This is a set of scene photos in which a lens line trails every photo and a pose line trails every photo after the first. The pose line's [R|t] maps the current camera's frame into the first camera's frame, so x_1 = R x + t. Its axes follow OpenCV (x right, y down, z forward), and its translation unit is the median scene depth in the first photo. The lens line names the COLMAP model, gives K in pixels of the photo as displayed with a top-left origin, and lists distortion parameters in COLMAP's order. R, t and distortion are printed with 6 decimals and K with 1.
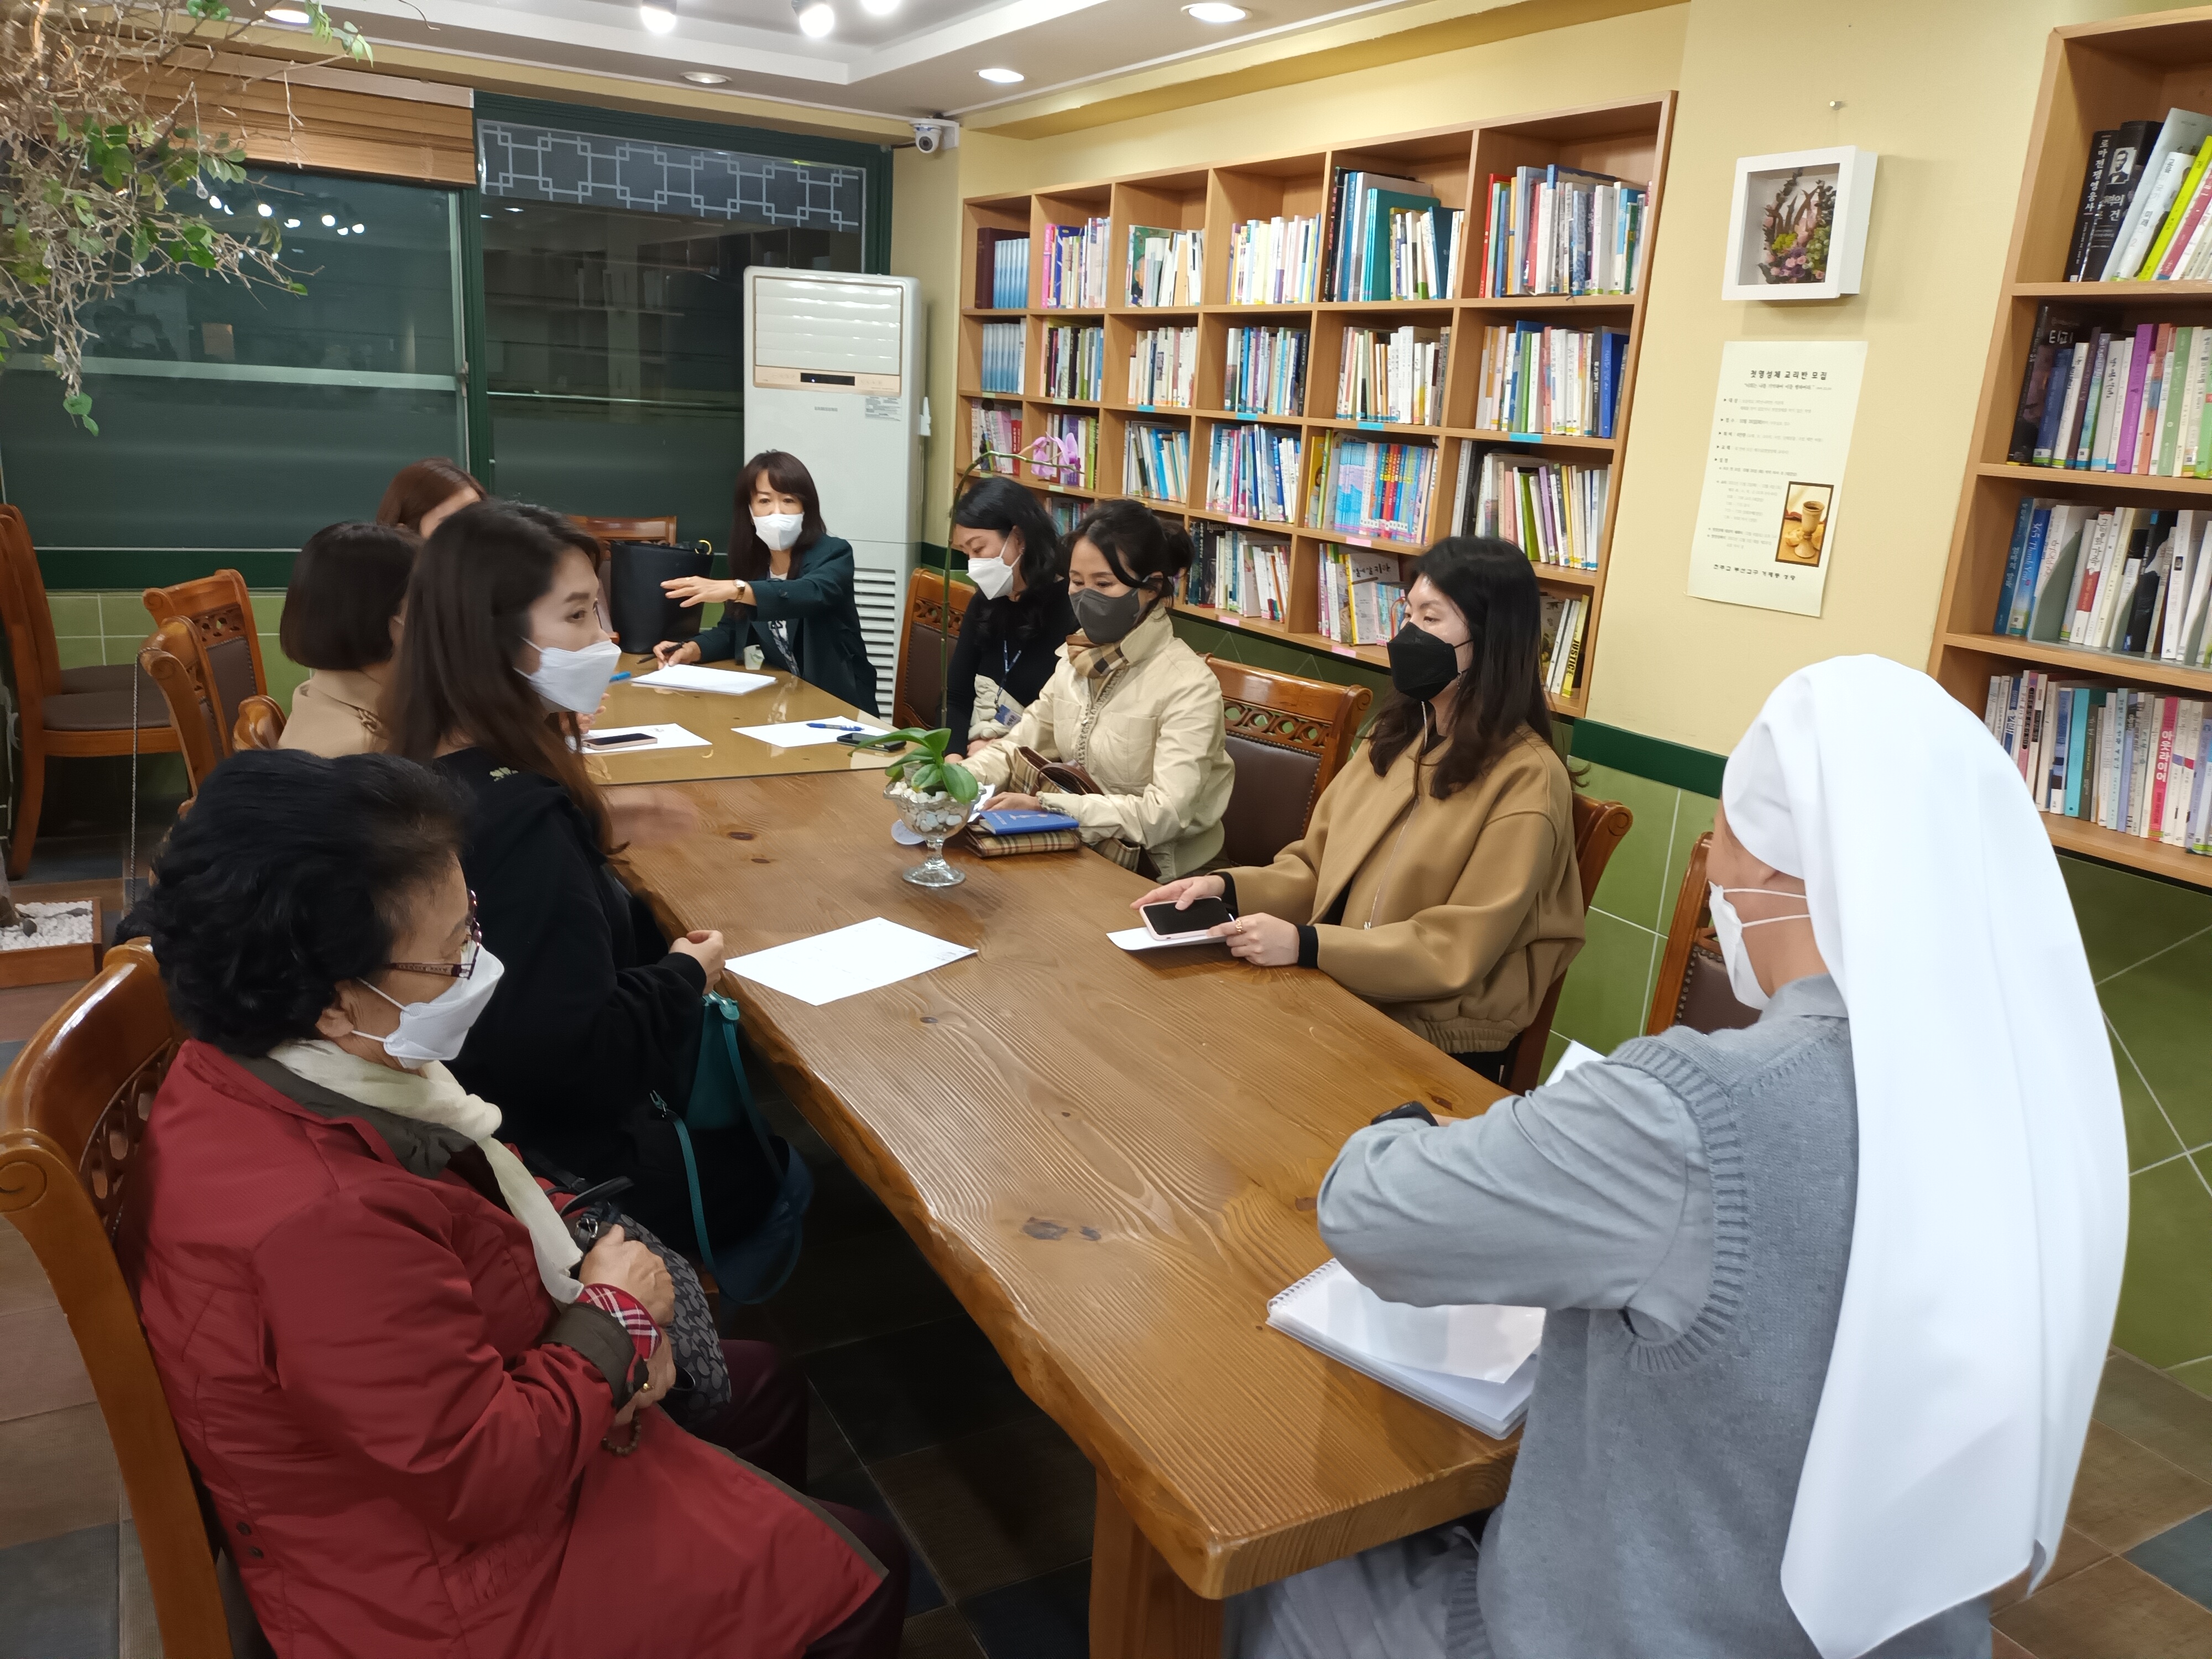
lens RADIAL K [[1645.8, 0, 1107.7], [0, 1645.8, 831.6], [0, 0, 1]] dist [0.004287, 0.001798]
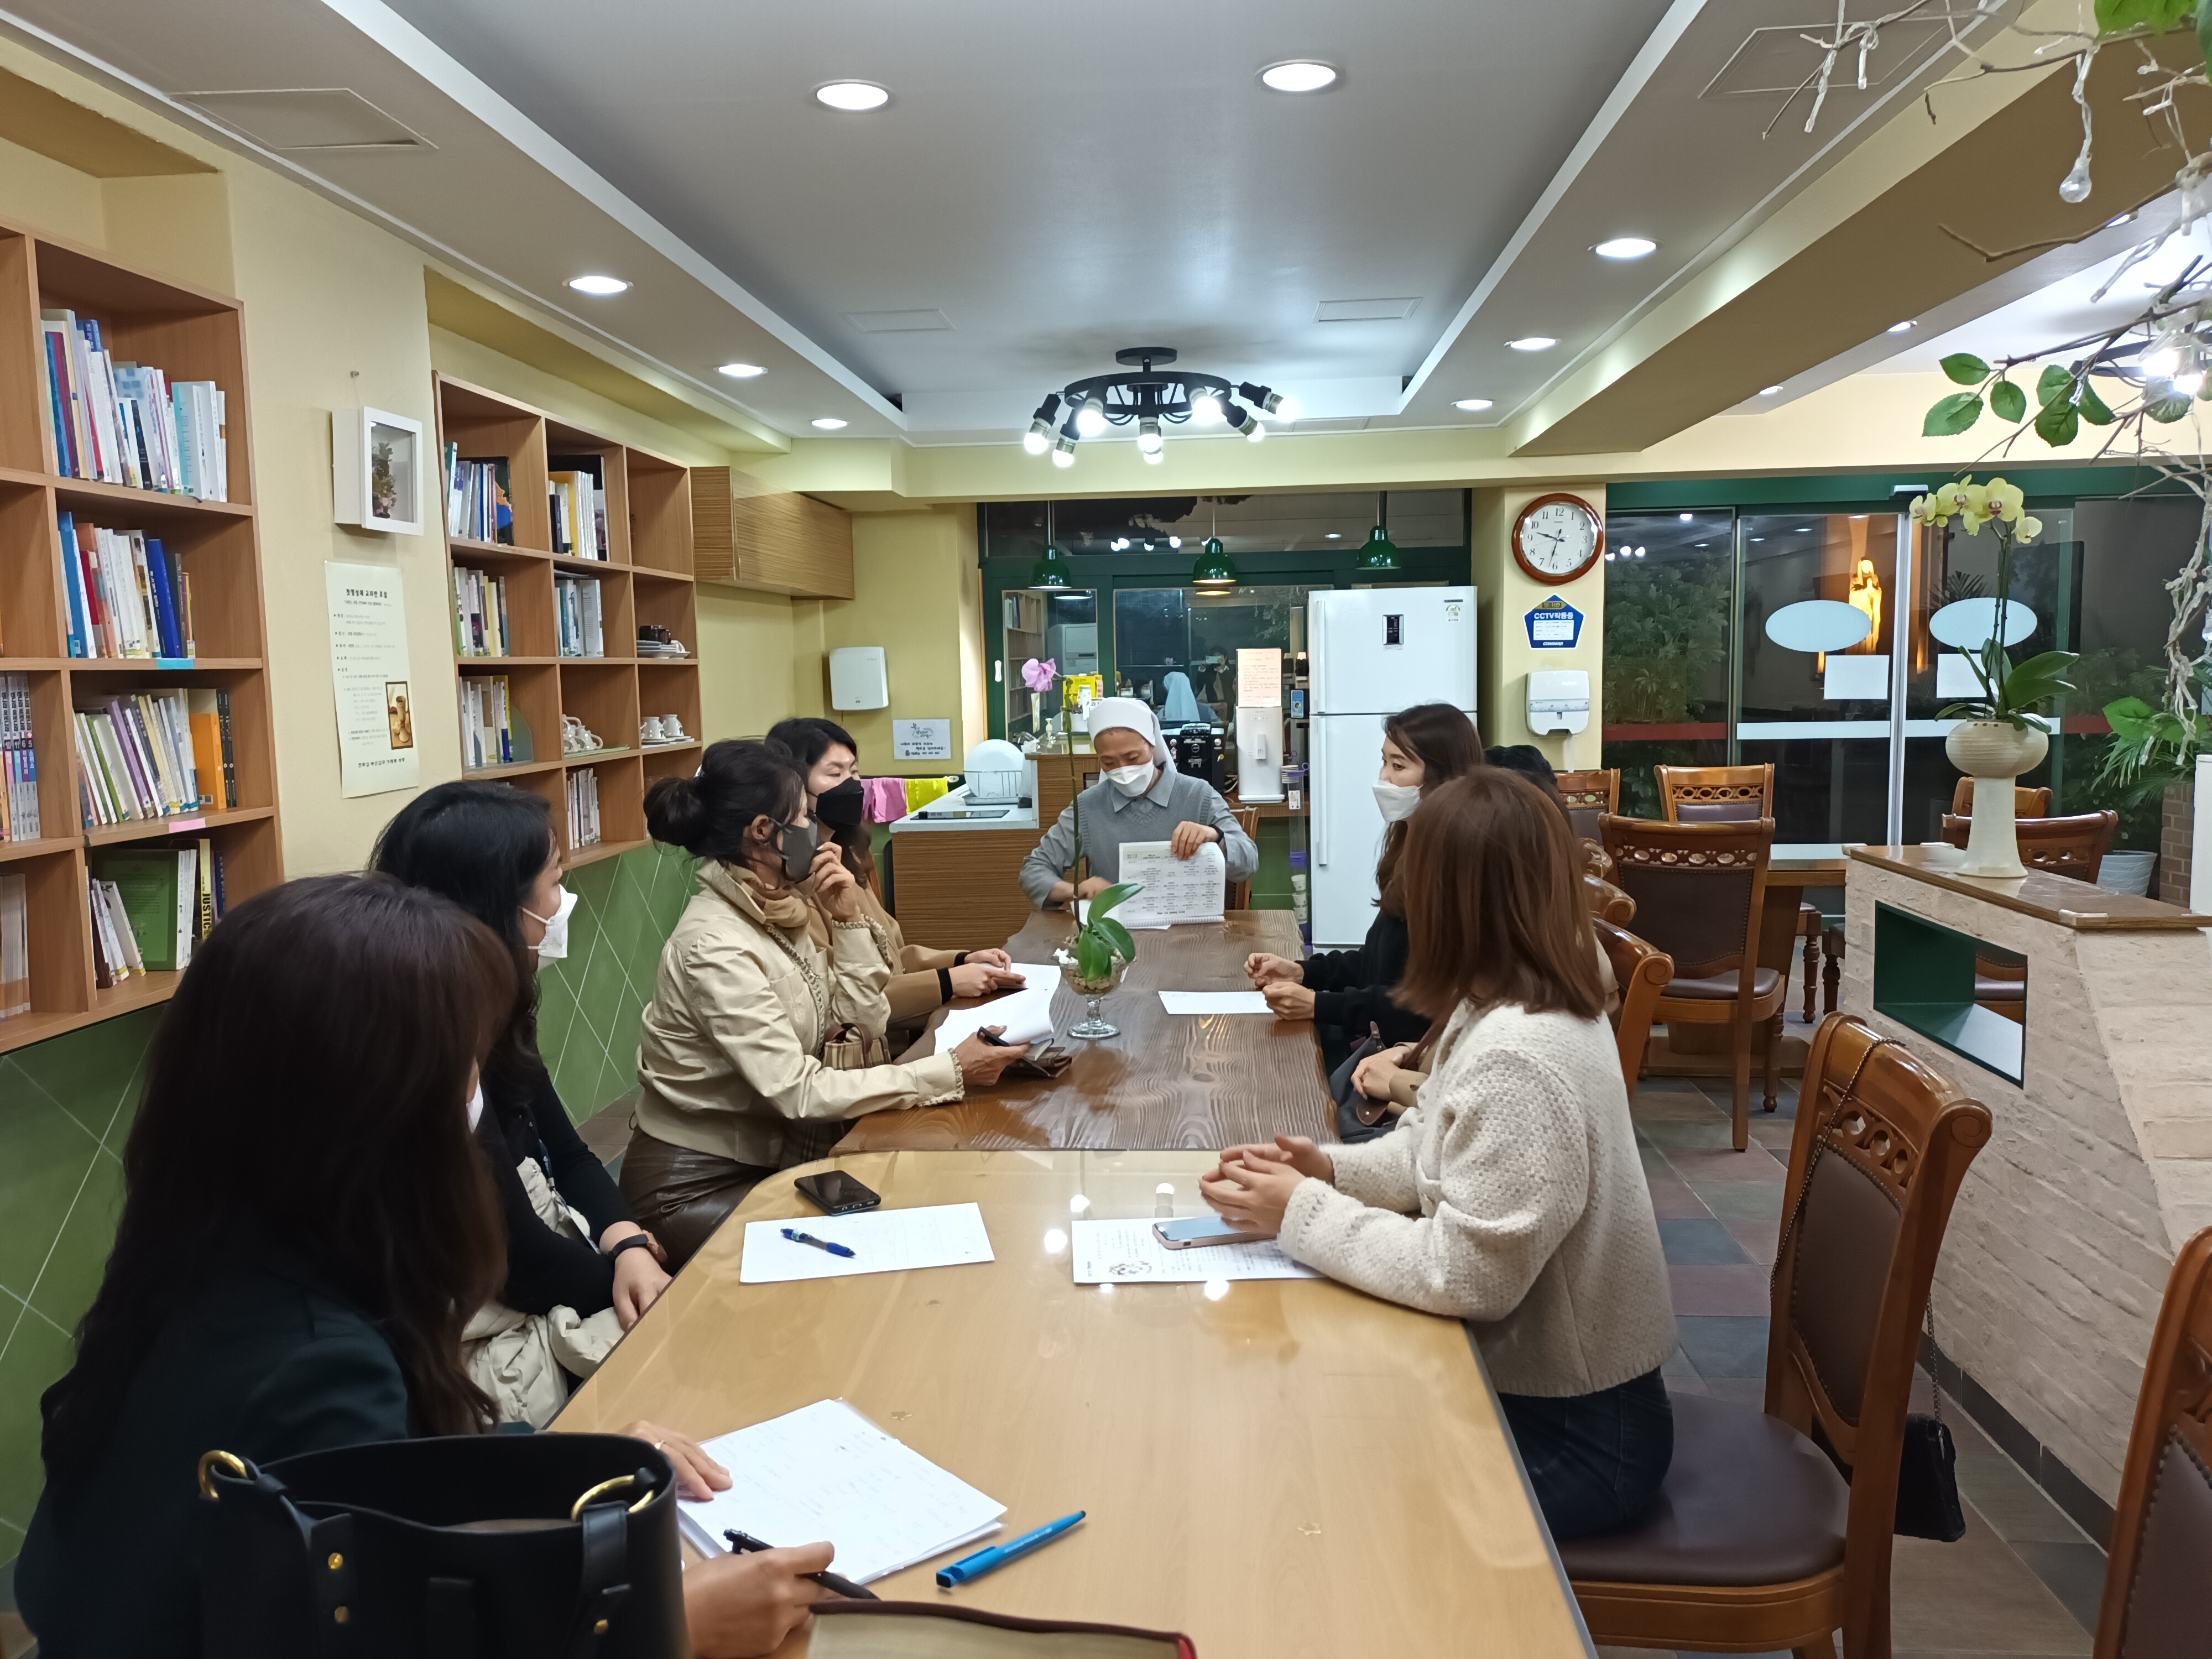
lens RADIAL K [[1645.8, 0, 1105.9], [0, 1645.8, 834.1], [0, 0, 1]] dist [0.004287, 0.001798]
pose [[-0.830573, -0.117900, 0.544287, -0.663971], [0.098157, 0.931042, 0.351462, -0.471947], [-0.548192, 0.345341, -0.761725, 1.642088]]
